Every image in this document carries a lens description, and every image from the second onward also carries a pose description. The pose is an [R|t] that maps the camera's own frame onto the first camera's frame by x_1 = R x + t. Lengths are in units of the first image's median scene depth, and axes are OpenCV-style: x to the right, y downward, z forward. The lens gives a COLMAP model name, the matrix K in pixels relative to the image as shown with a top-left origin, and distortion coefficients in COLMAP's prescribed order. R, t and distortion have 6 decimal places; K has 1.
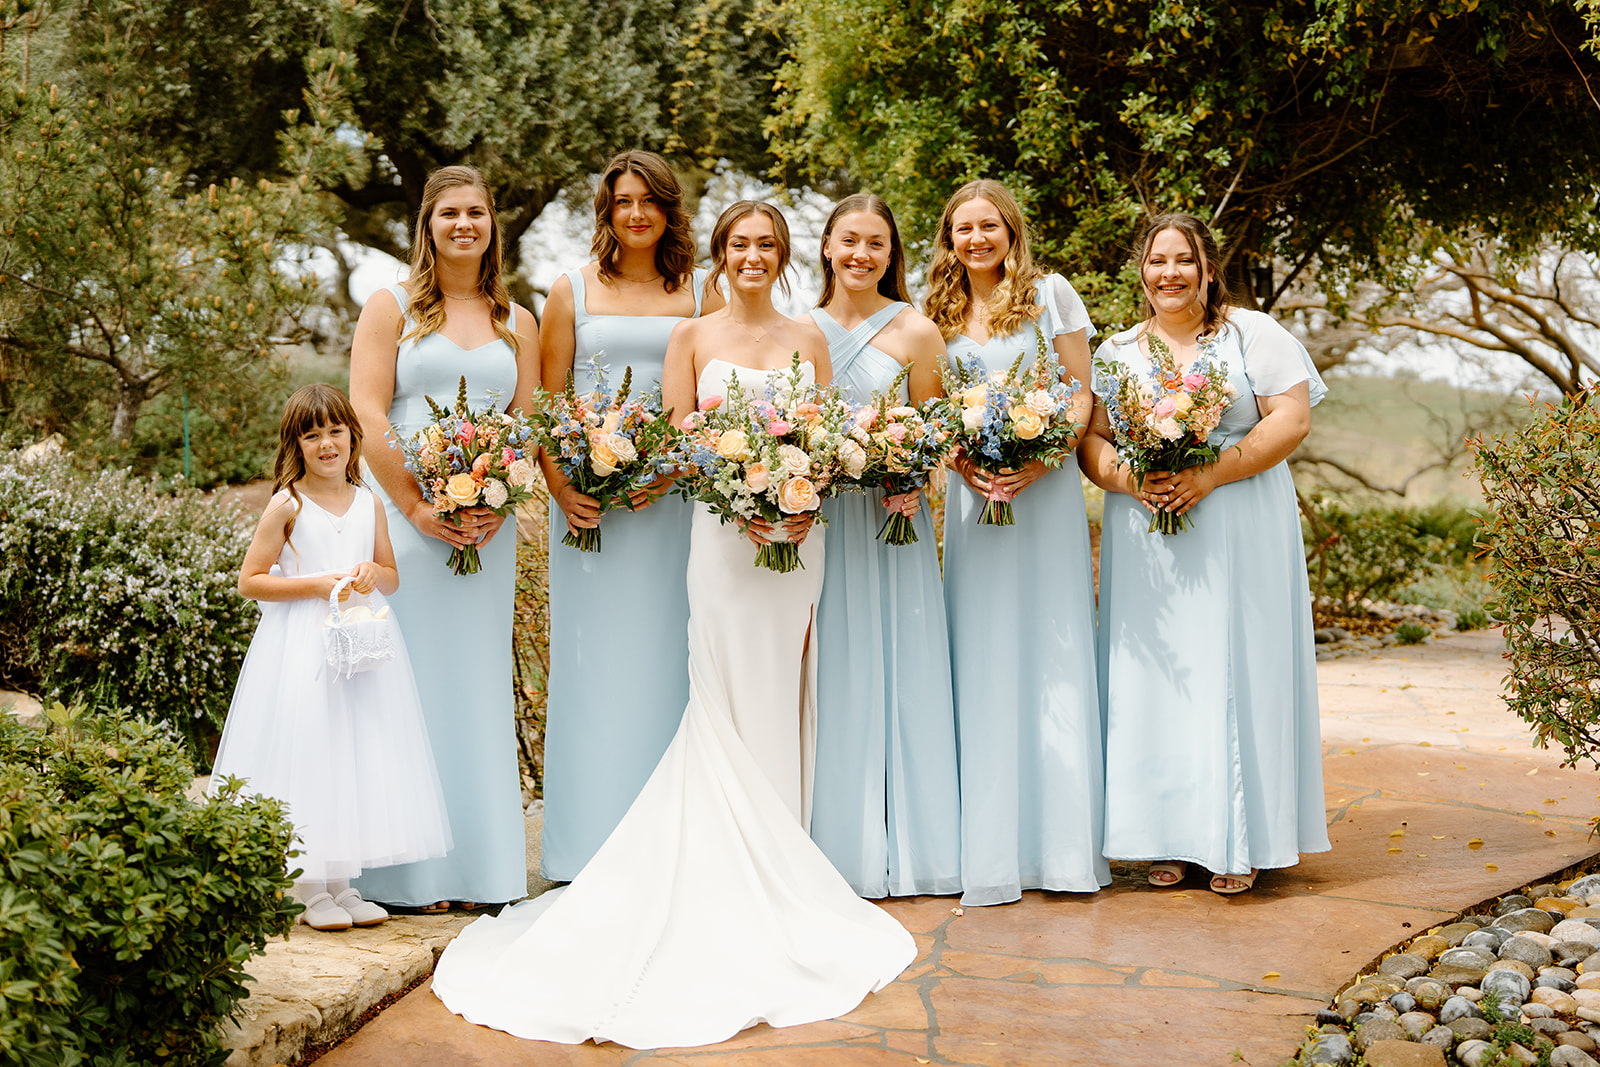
lens RADIAL K [[2000.7, 0, 804.2], [0, 2000.7, 536.5], [0, 0, 1]] dist [-0.012331, 0.000000]
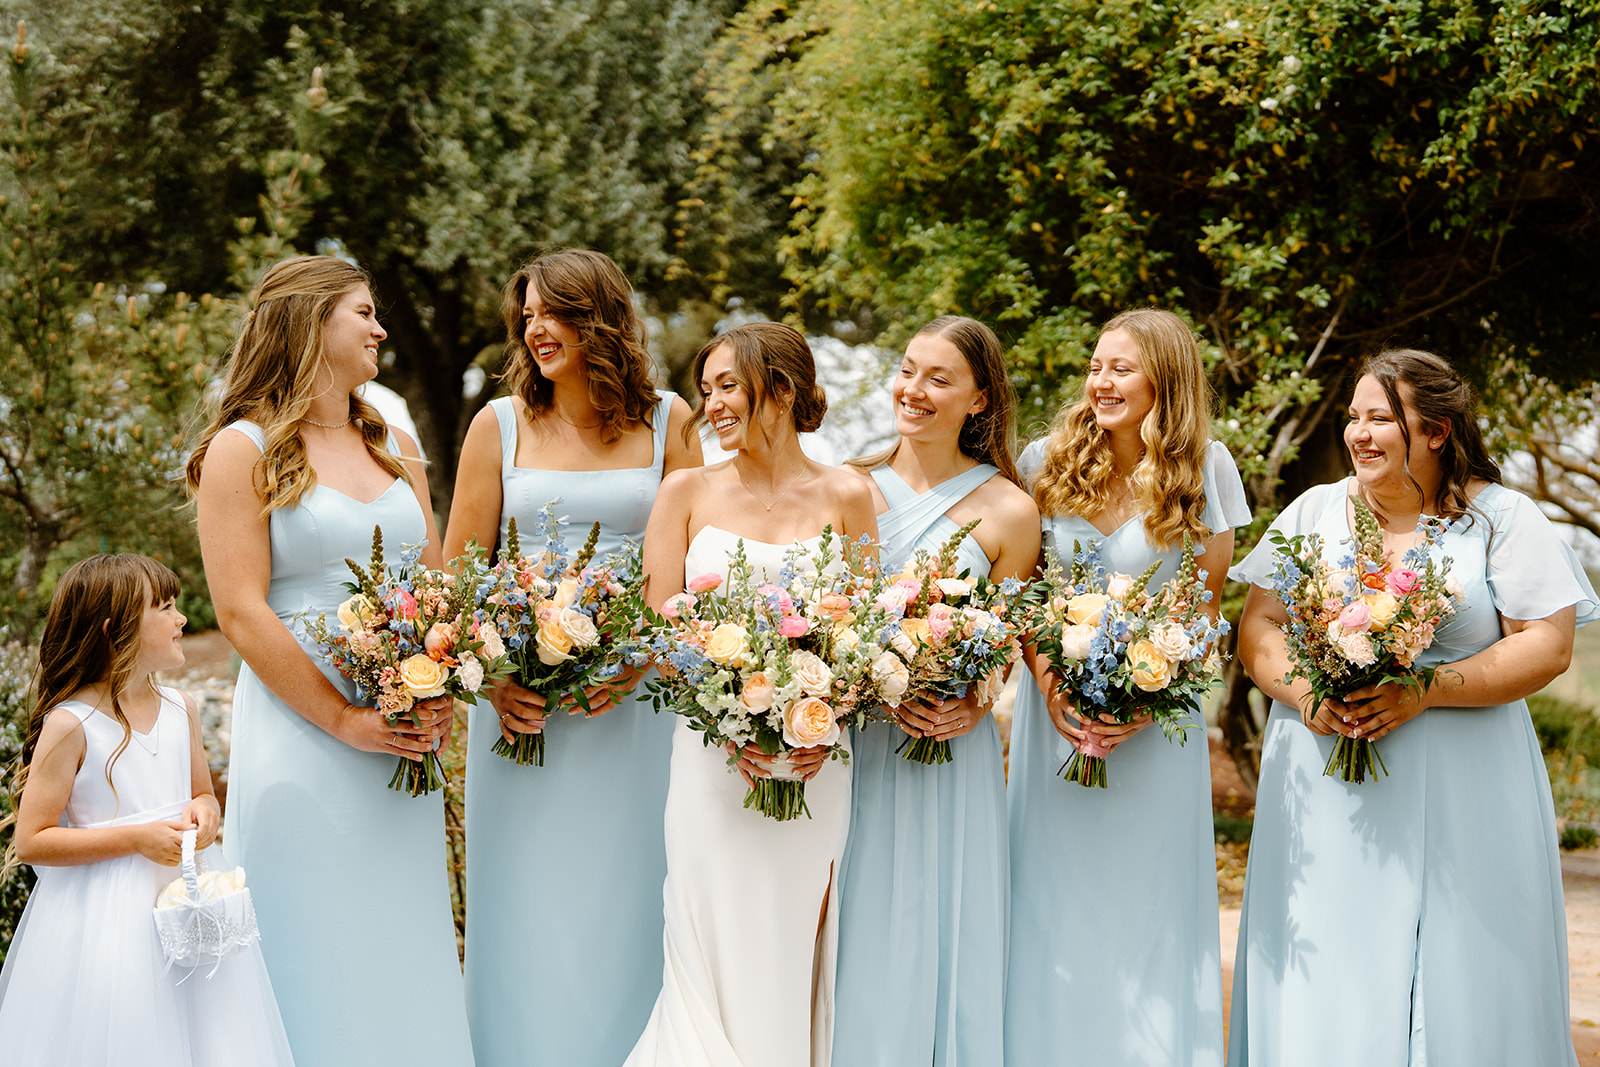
lens RADIAL K [[2000.7, 0, 800.2], [0, 2000.7, 531.8], [0, 0, 1]] dist [-0.012331, 0.000000]
pose [[0.999581, 0.028323, -0.005953, -0.003027], [-0.028693, 0.996720, -0.075676, -0.018250], [0.003790, 0.075815, 0.997115, 0.150721]]
